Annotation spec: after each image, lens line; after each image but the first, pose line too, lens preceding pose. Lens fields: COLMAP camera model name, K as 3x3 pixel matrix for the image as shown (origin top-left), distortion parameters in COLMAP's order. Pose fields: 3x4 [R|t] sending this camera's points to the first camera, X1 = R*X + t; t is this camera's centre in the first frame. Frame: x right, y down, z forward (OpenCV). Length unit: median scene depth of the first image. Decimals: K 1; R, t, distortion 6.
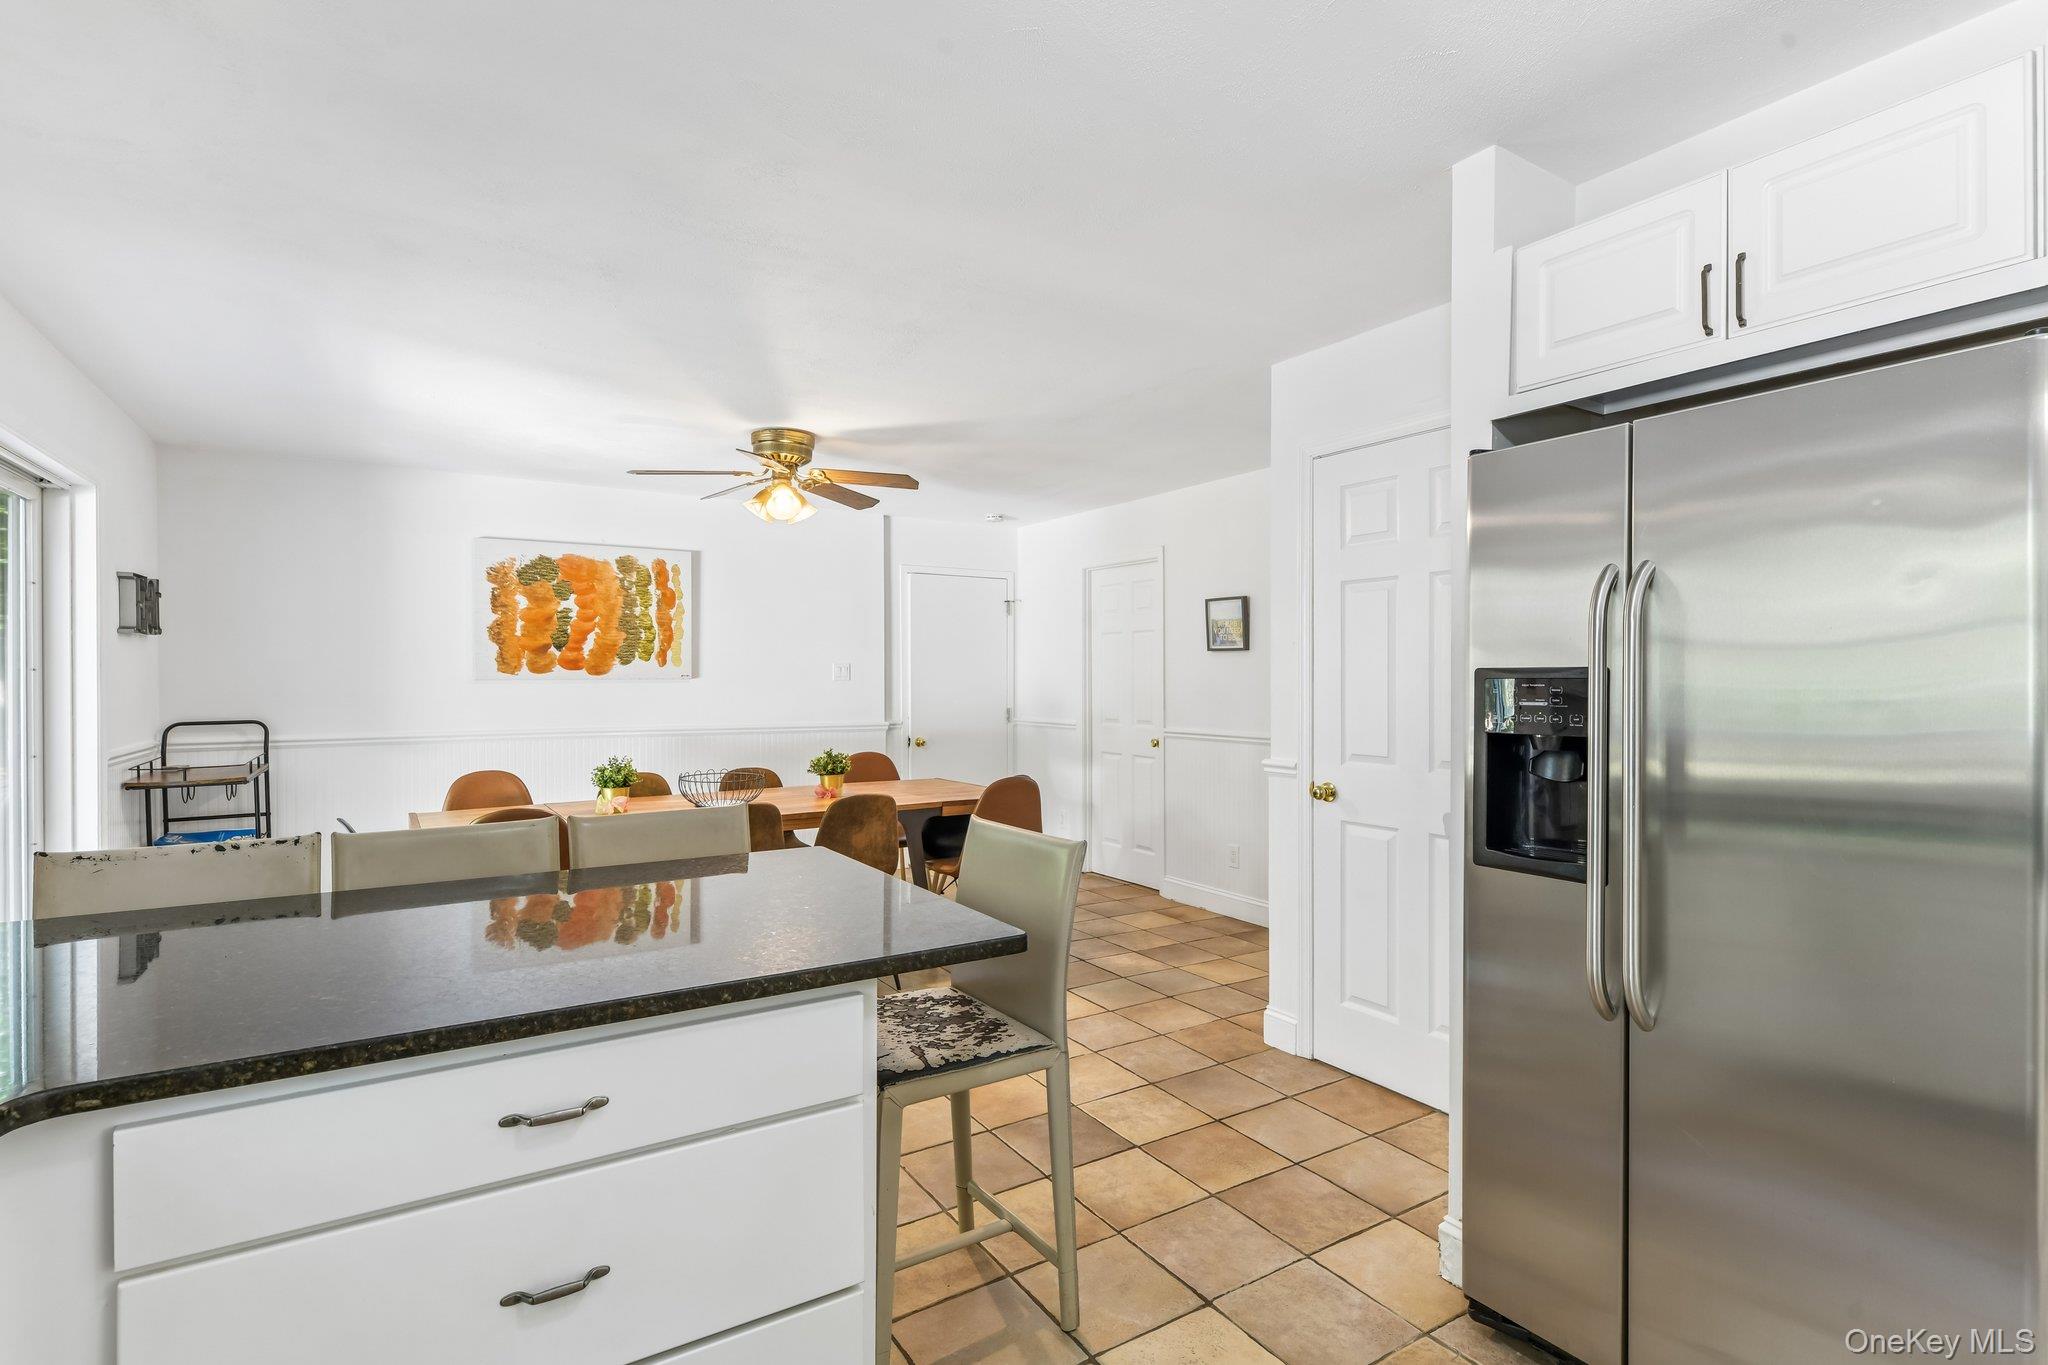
lens RADIAL K [[985.7, 0, 1024.0], [0, 985.7, 682.5], [0, 0, 1]] dist [-0.002758, -0.000321]
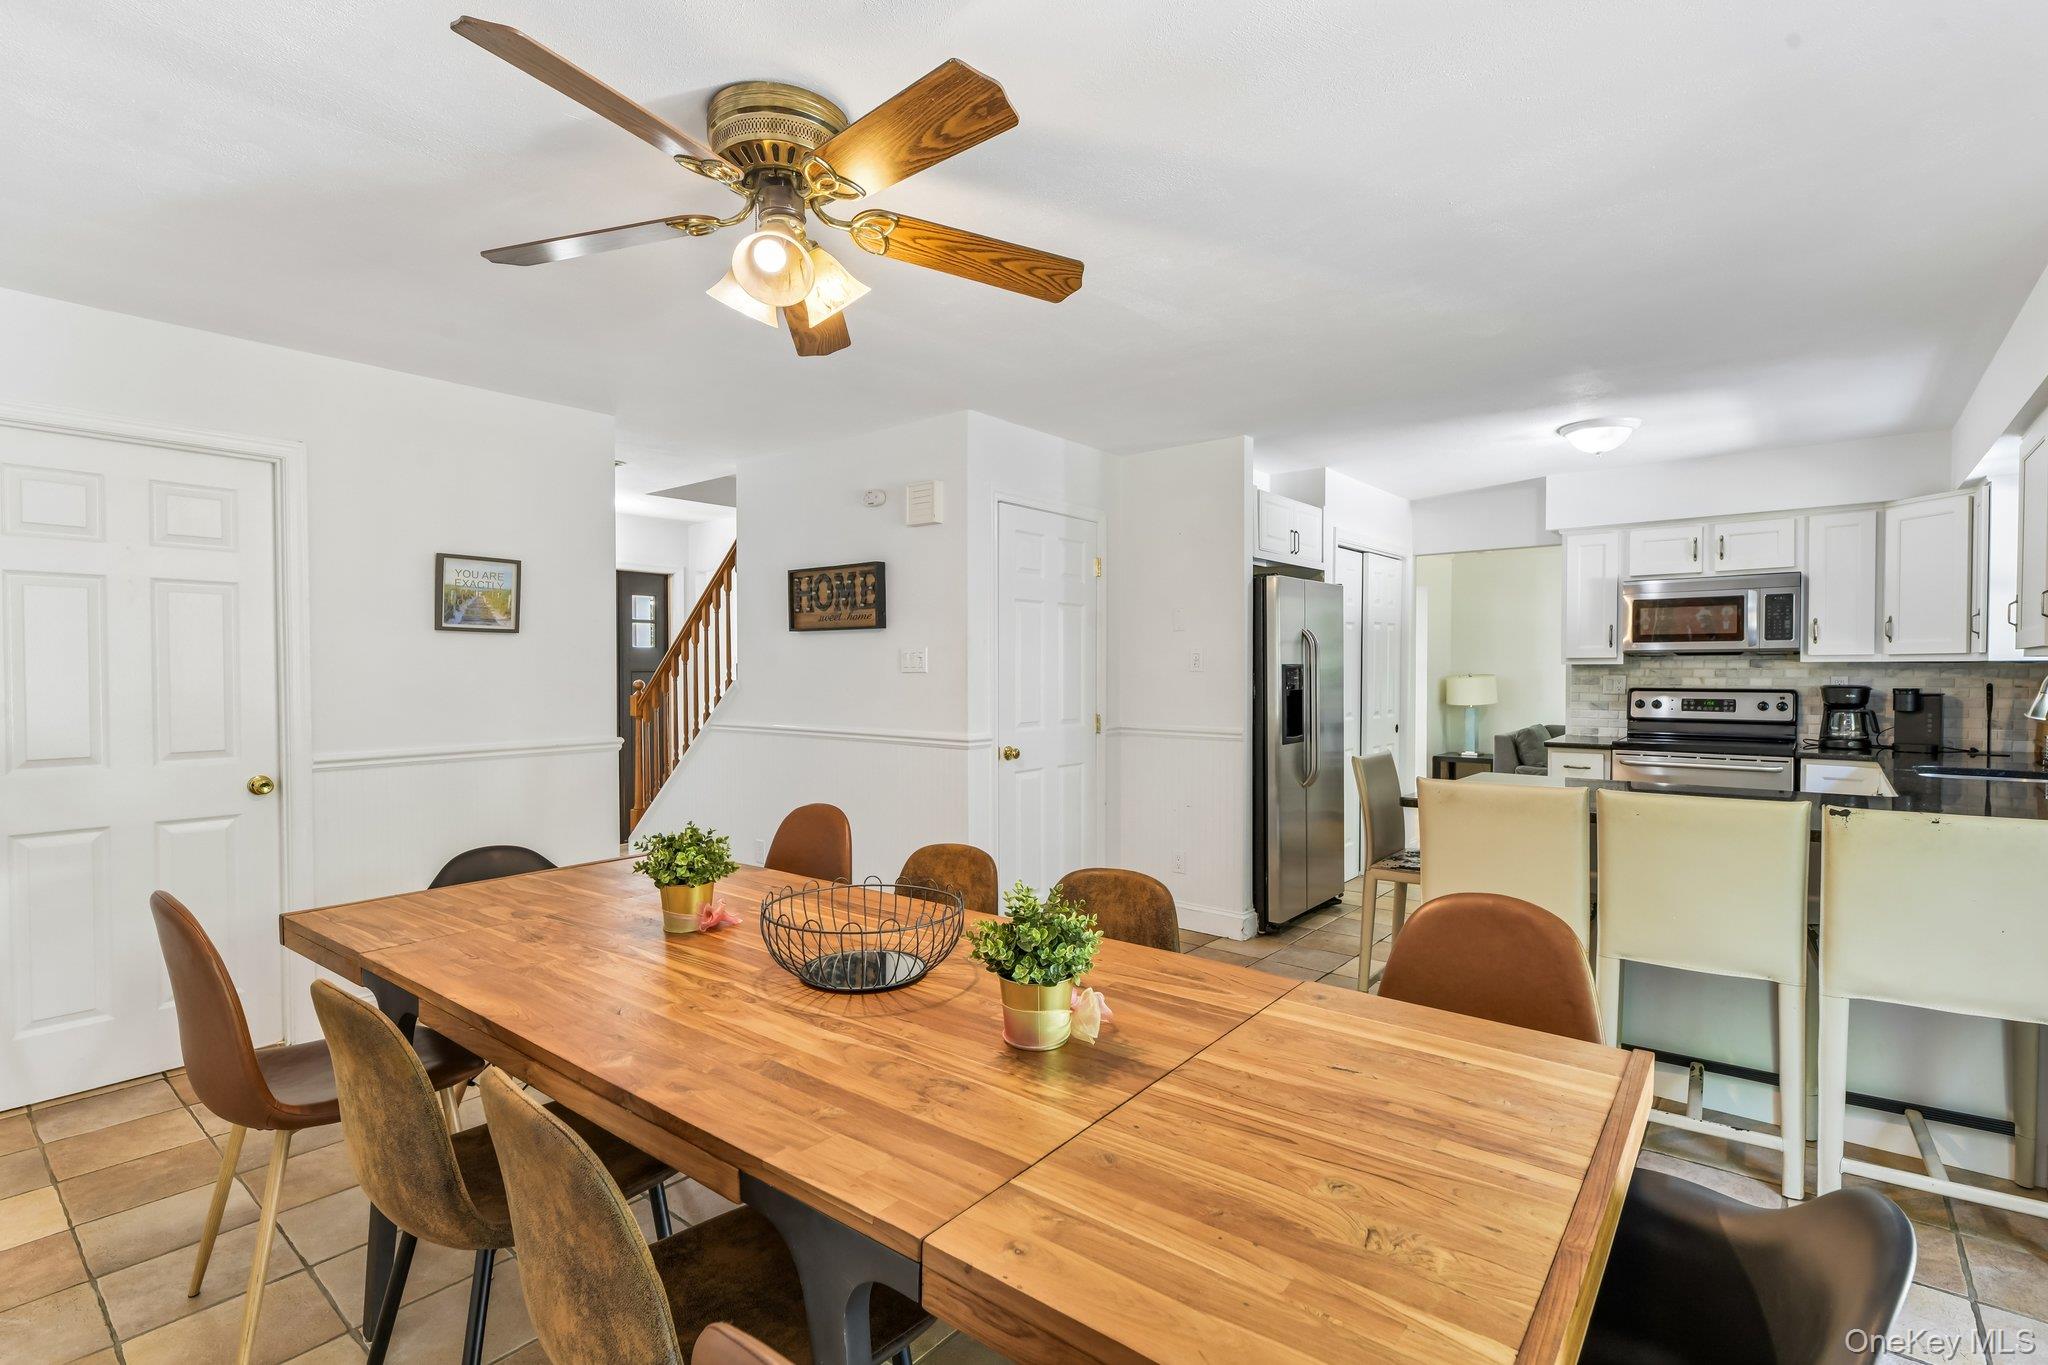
lens RADIAL K [[964.9, 0, 1009.2], [0, 964.9, 687.0], [0, 0, 1]] dist [0.002816, -0.000413]
pose [[-0.308016, -0.017151, 0.951227, -0.580397], [0.006306, 0.999779, 0.020068, -0.003844], [-0.951360, 0.012180, -0.307840, 0.855152]]
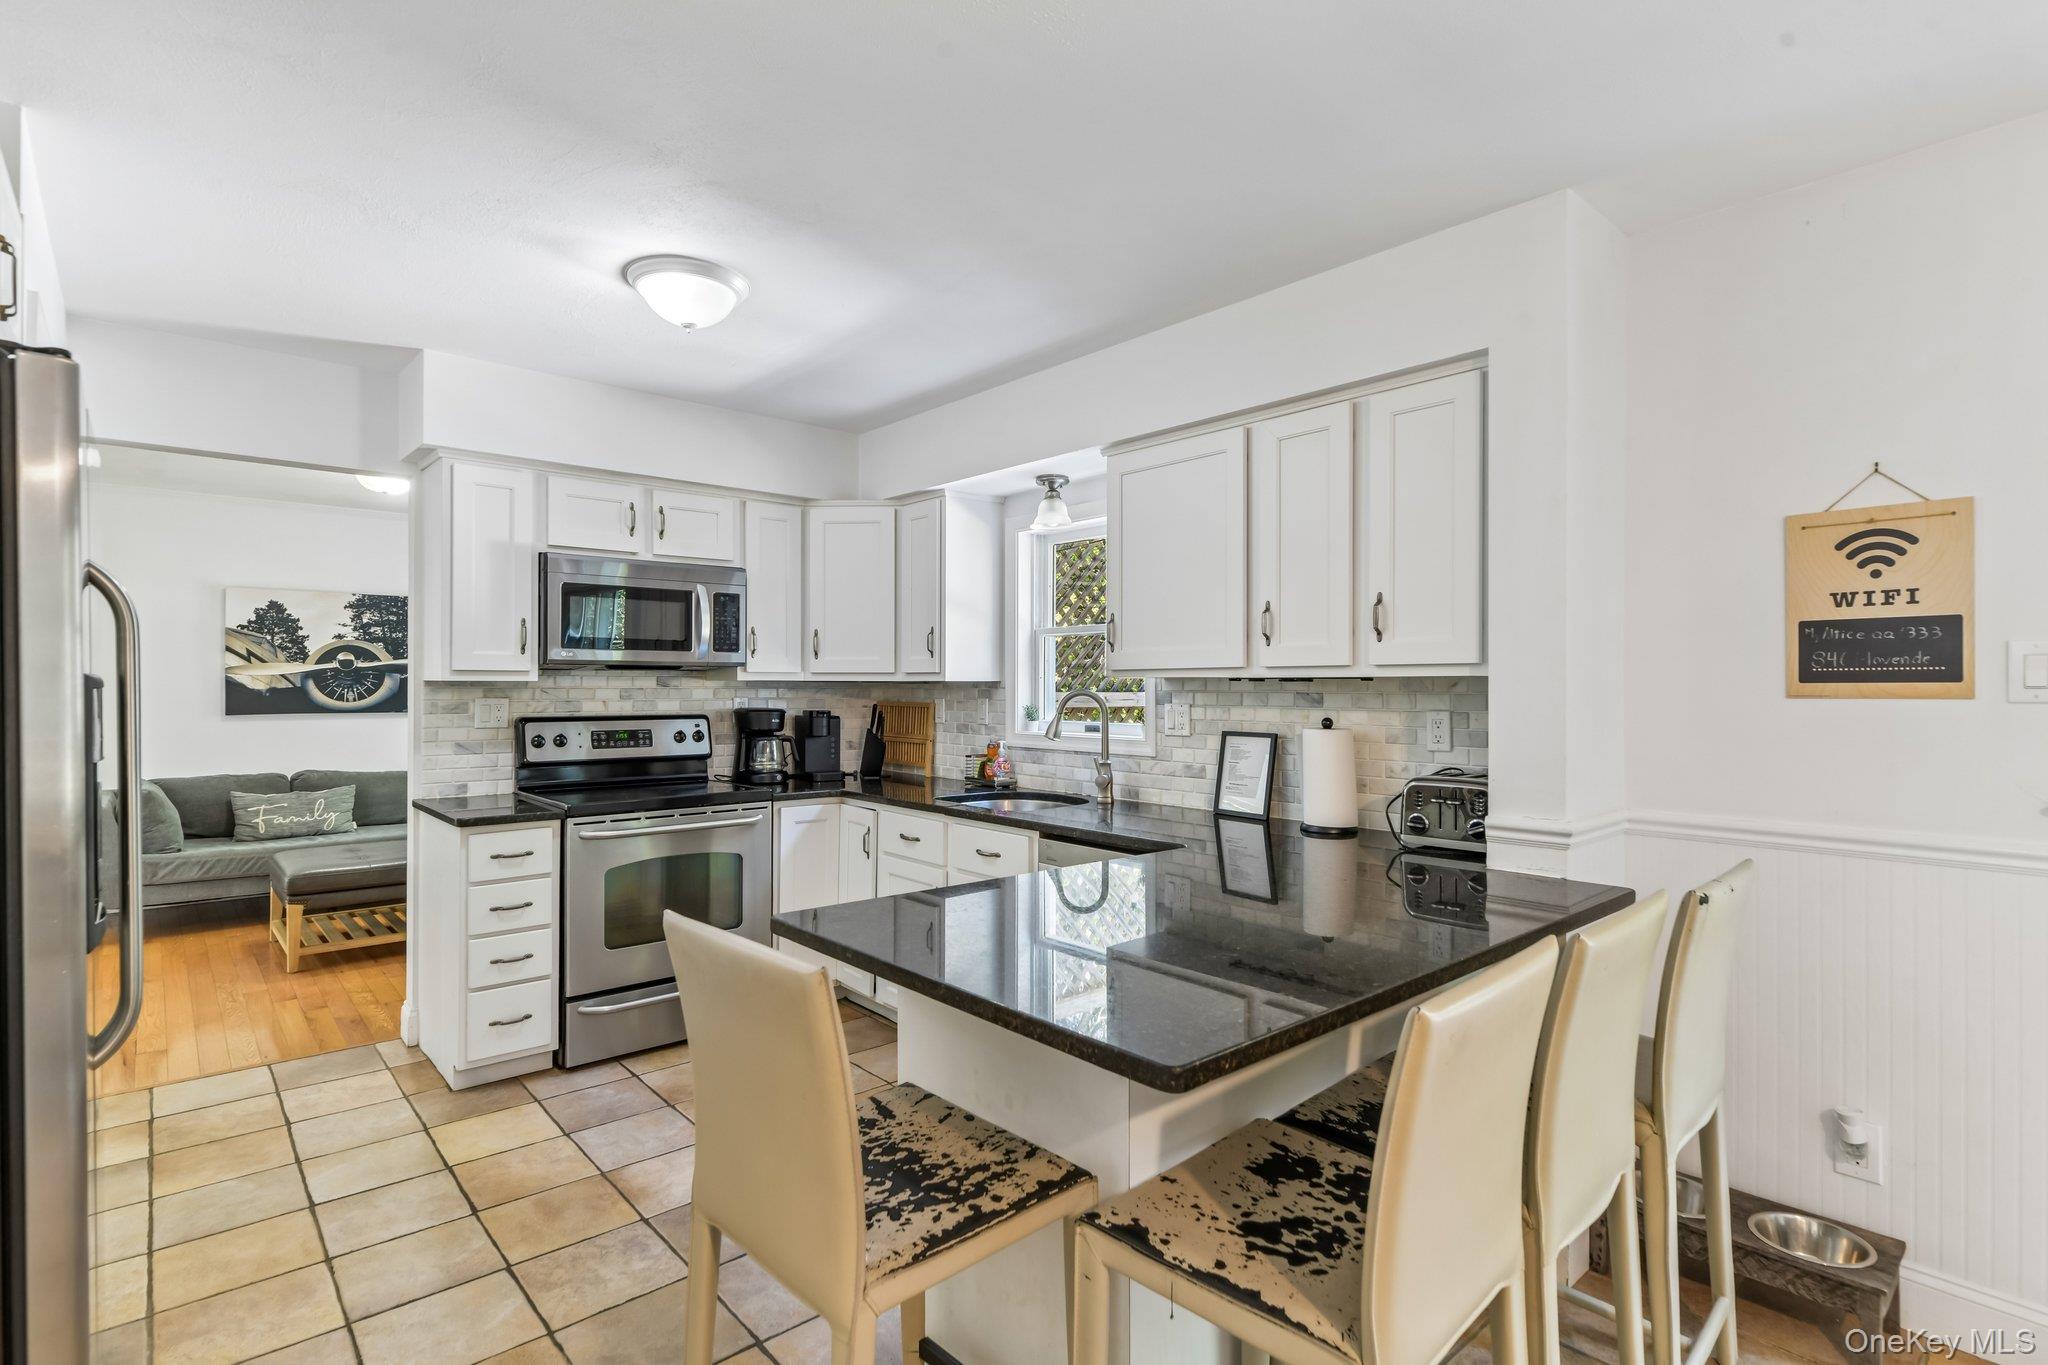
lens RADIAL K [[1002.0, 0, 1024.0], [0, 1002.0, 682.5], [0, 0, 1]] dist [0.001229, 0.000227]
pose [[-0.988118, -0.002681, -0.153671, -0.031082], [-0.002903, 0.999995, 0.001219, -0.004225], [0.153667, 0.001650, -0.988121, 0.644799]]
